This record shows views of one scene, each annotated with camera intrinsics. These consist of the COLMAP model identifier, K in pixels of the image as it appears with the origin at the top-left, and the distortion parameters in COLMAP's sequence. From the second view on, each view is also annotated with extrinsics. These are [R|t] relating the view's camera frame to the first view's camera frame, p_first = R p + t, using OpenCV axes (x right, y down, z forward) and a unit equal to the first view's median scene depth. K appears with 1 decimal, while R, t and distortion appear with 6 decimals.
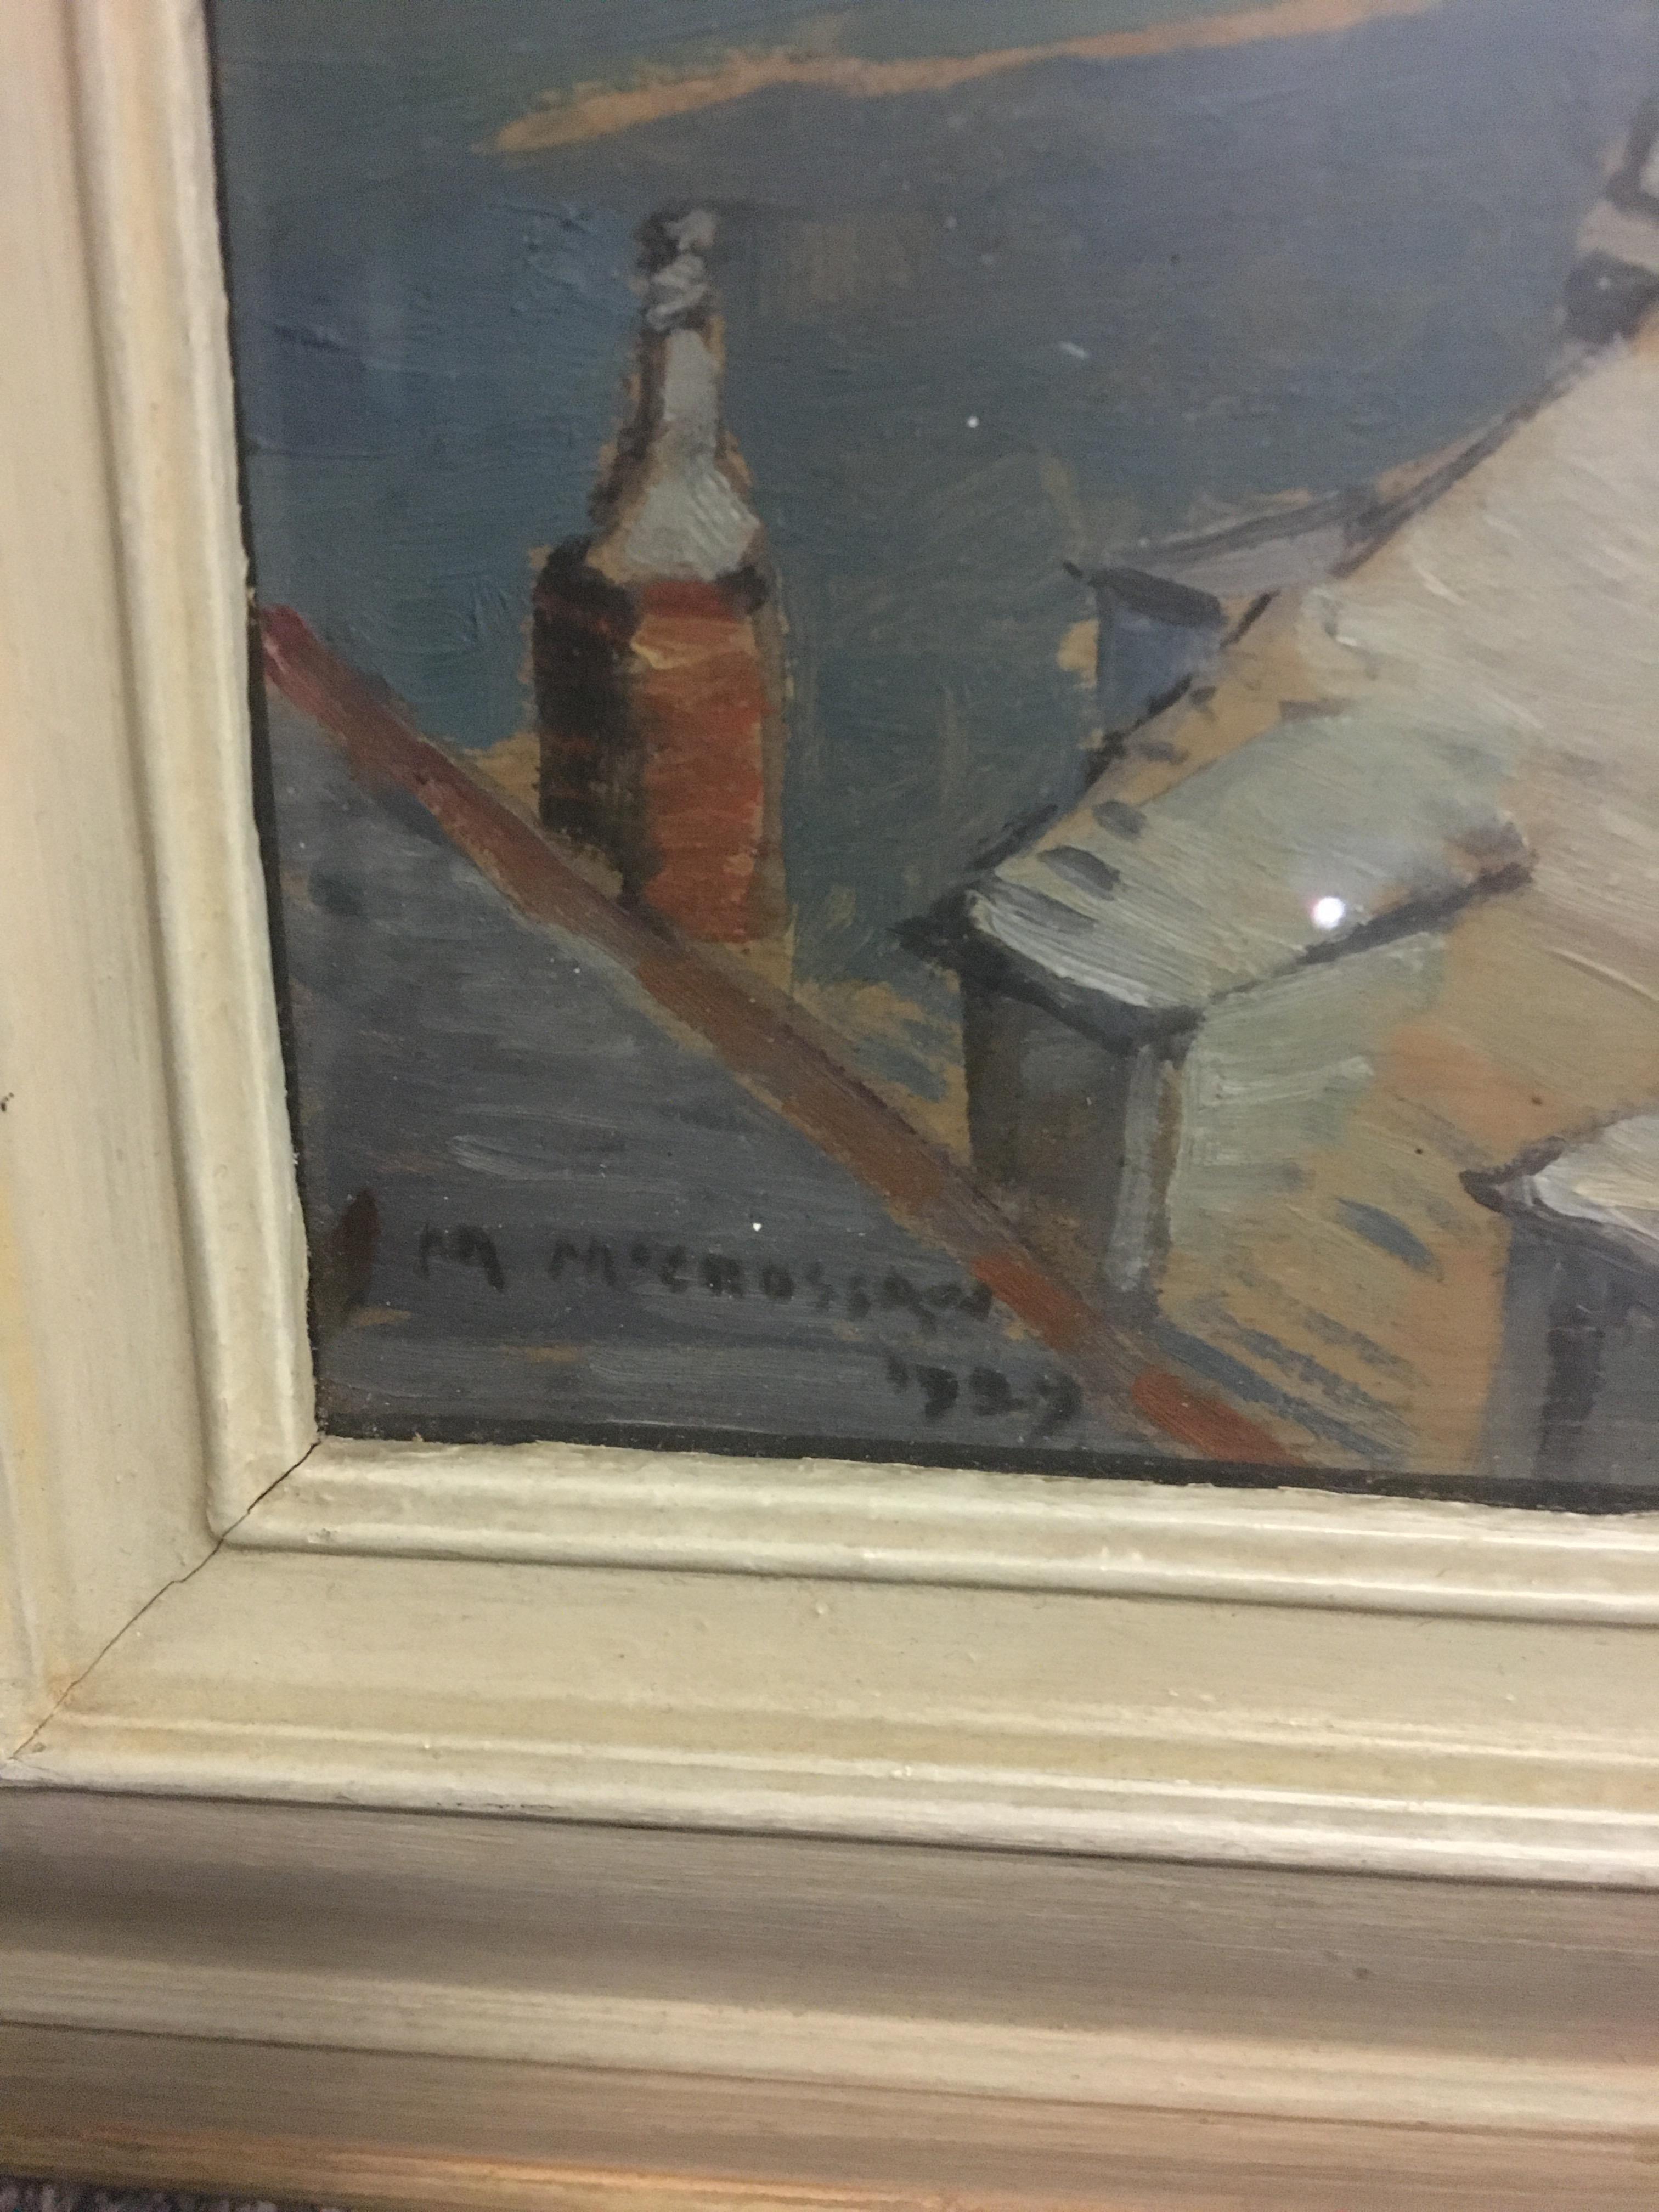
lens RADIAL K [[1859.9, 0, 831.2], [0, 1859.9, 1107.4], [0, 0, 1]] dist [0.000581, -0.005177]
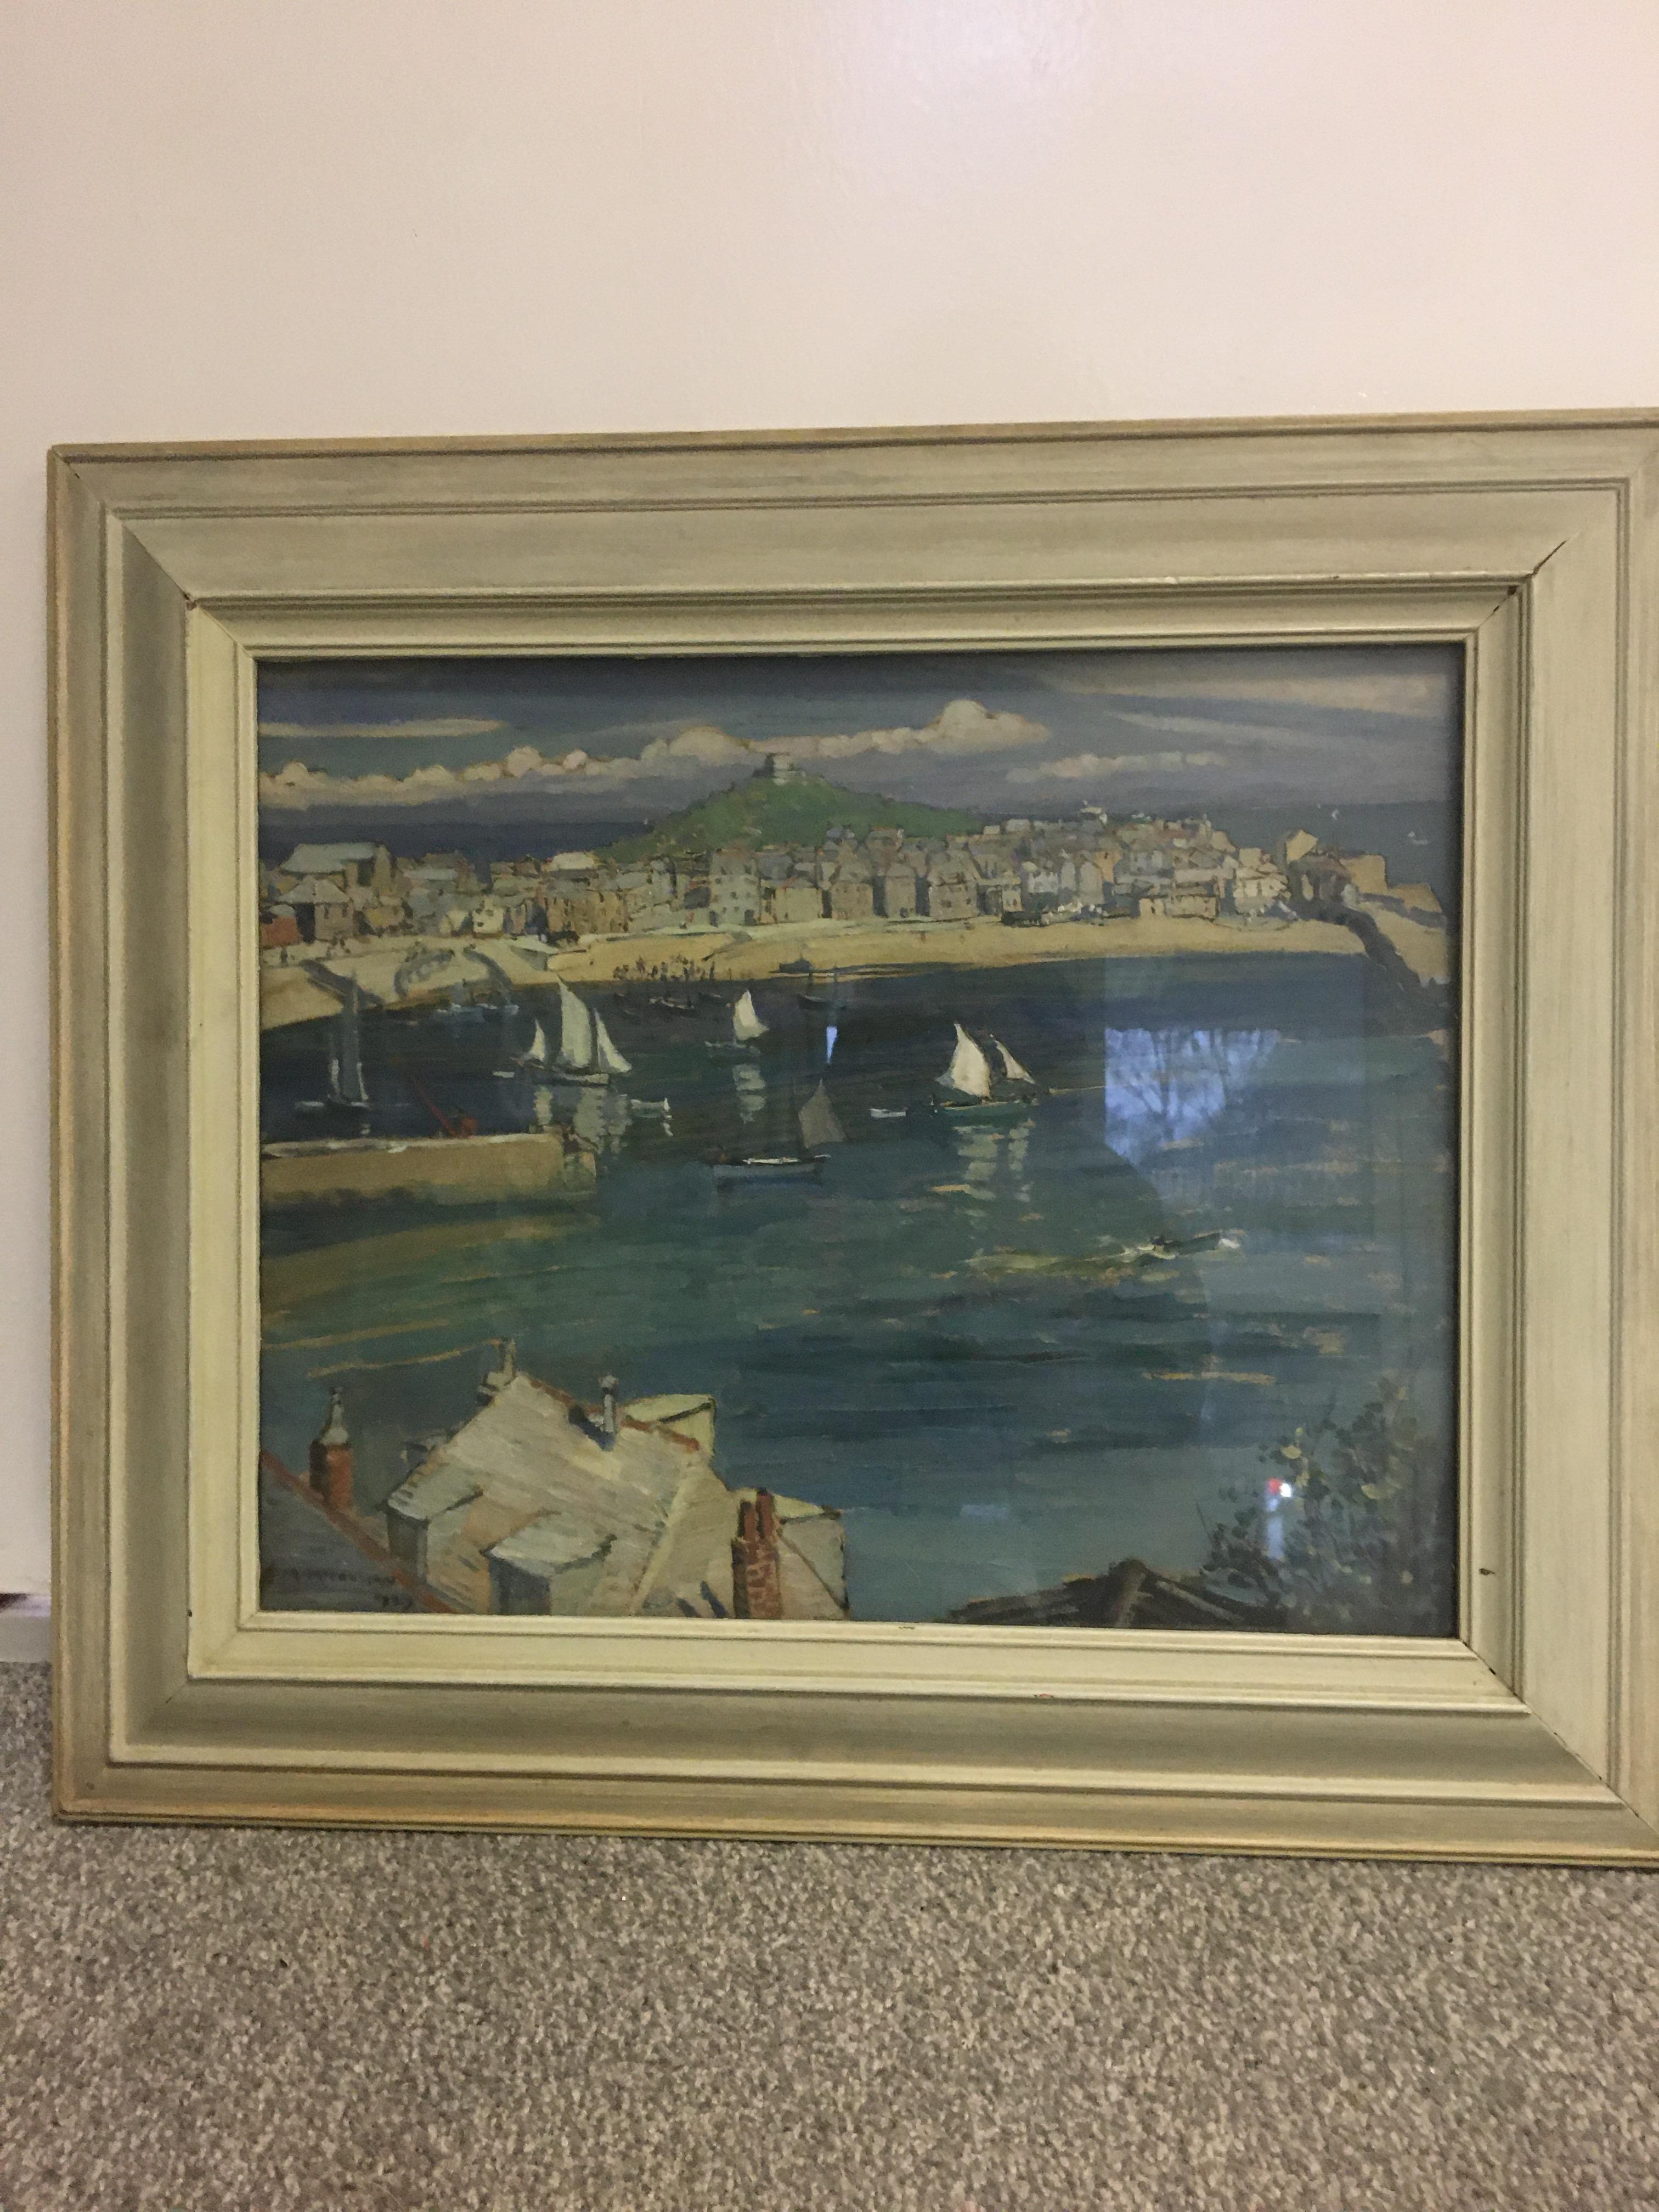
lens RADIAL K [[1859.9, 0, 831.6], [0, 1859.9, 1105.3], [0, 0, 1]] dist [0.000581, -0.005177]
pose [[0.999342, -0.011893, 0.034278, 1.223515], [0.022390, 0.945548, -0.324712, 0.605752], [-0.028549, 0.325266, 0.945192, -4.658254]]
